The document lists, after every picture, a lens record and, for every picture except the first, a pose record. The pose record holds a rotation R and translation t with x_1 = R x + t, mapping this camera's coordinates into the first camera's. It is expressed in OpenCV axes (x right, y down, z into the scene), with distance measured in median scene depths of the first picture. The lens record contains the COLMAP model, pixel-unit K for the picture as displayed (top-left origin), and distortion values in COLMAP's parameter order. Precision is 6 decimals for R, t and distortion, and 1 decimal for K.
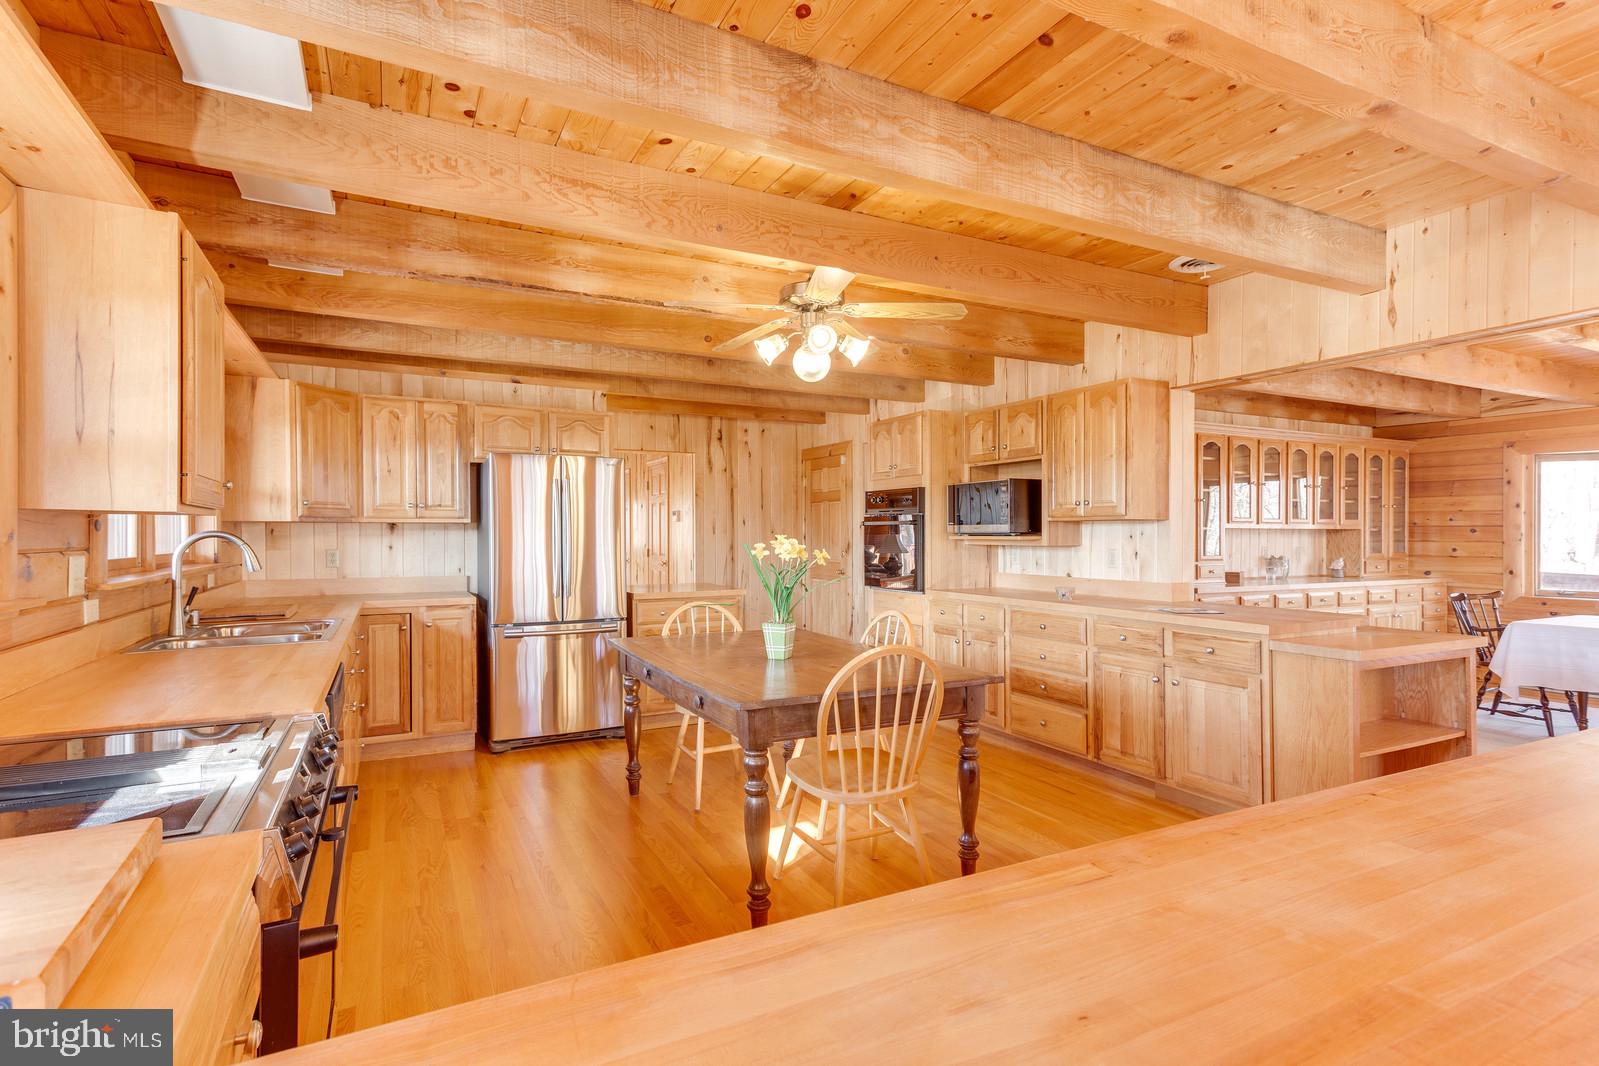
lens RADIAL K [[780.4, 0, 794.1], [0, 780.4, 526.3], [0, 0, 1]] dist [0.026367, 0.001095]
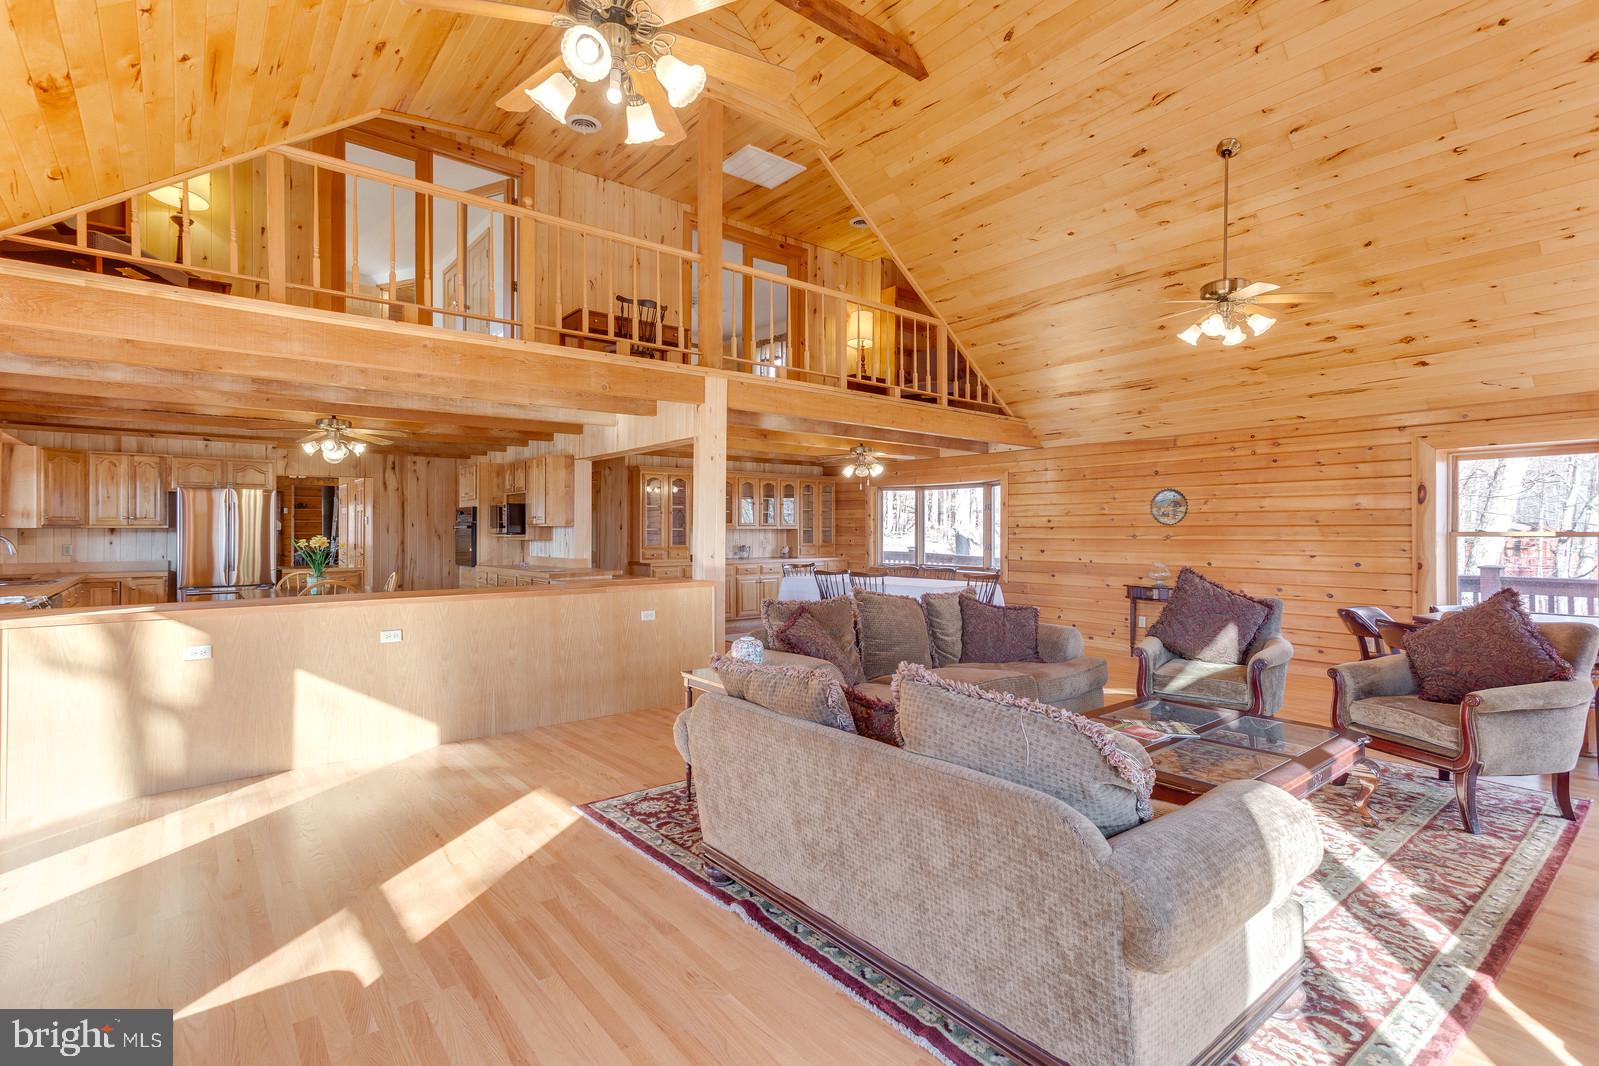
lens RADIAL K [[755.7, 0, 786.6], [0, 755.7, 514.1], [0, 0, 1]] dist [0.013157, 0.011465]
pose [[0.980297, 0.001514, 0.197522, 0.551565], [0.000937, 0.999924, -0.012314, -0.012718], [-0.197525, 0.012257, 0.980221, -0.849144]]
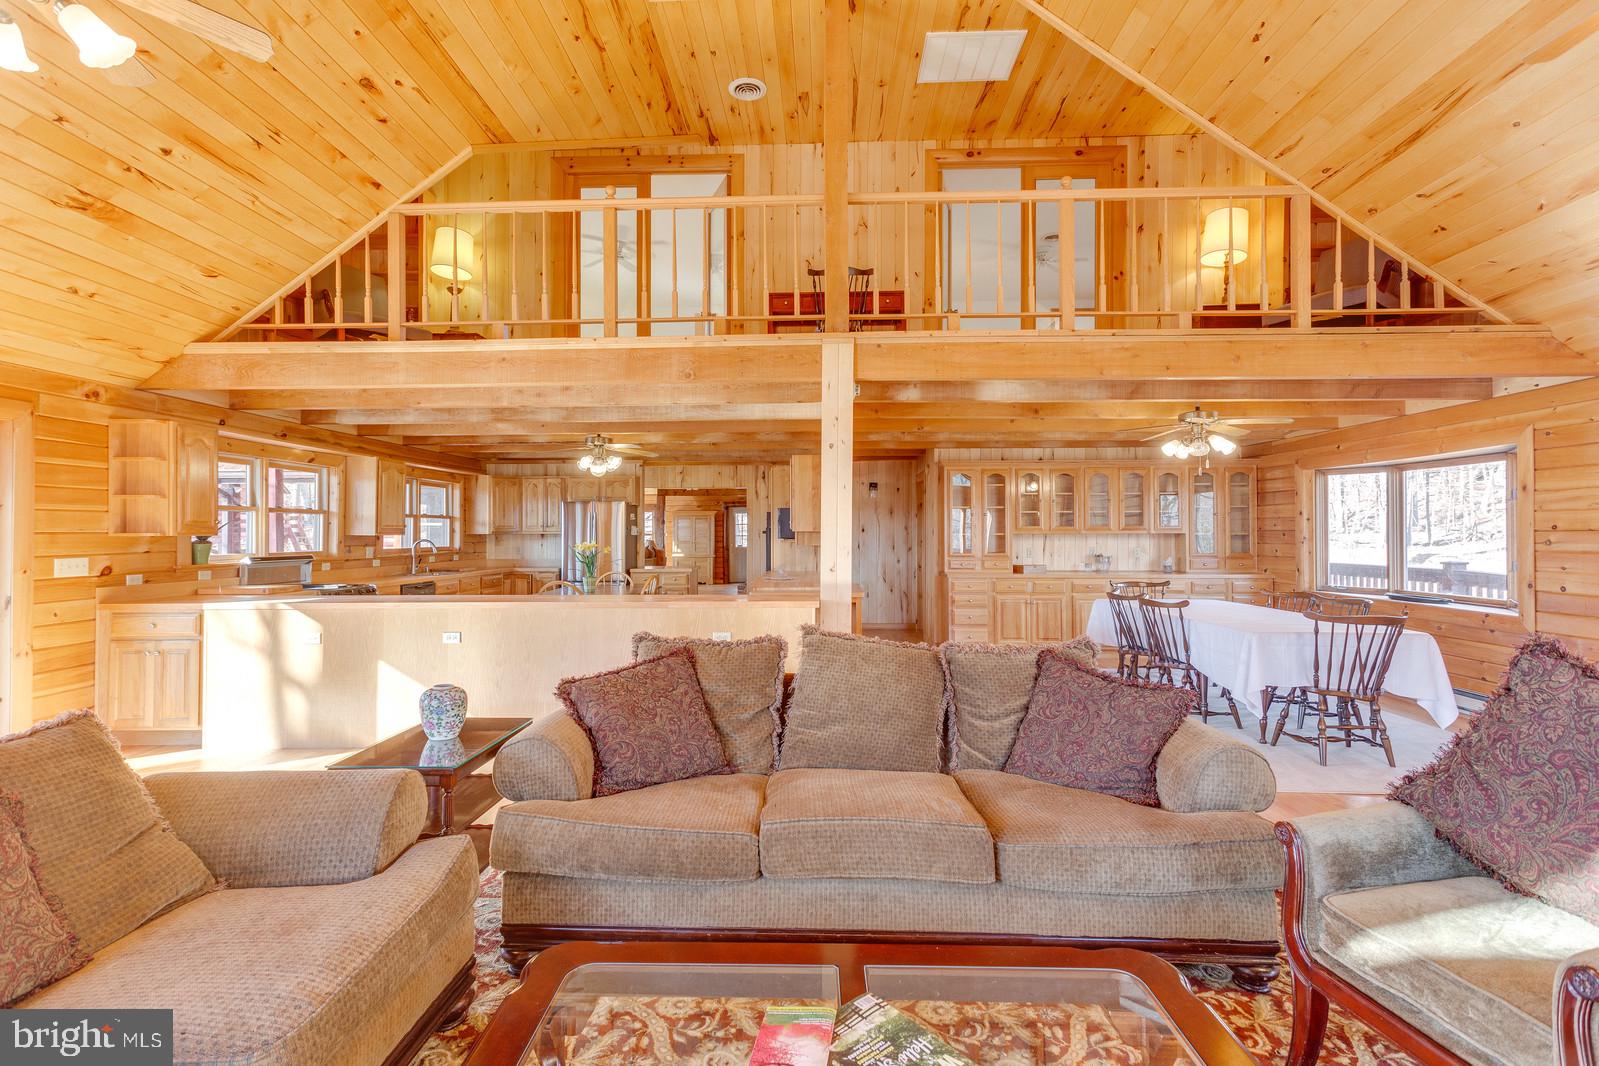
lens RADIAL K [[755.7, 0, 786.6], [0, 755.7, 514.1], [0, 0, 1]] dist [0.013157, 0.011465]
pose [[0.874014, -0.016742, -0.485613, 1.099572], [0.008781, 0.999787, -0.018665, -0.014446], [0.485822, 0.012049, 0.873975, -0.495427]]
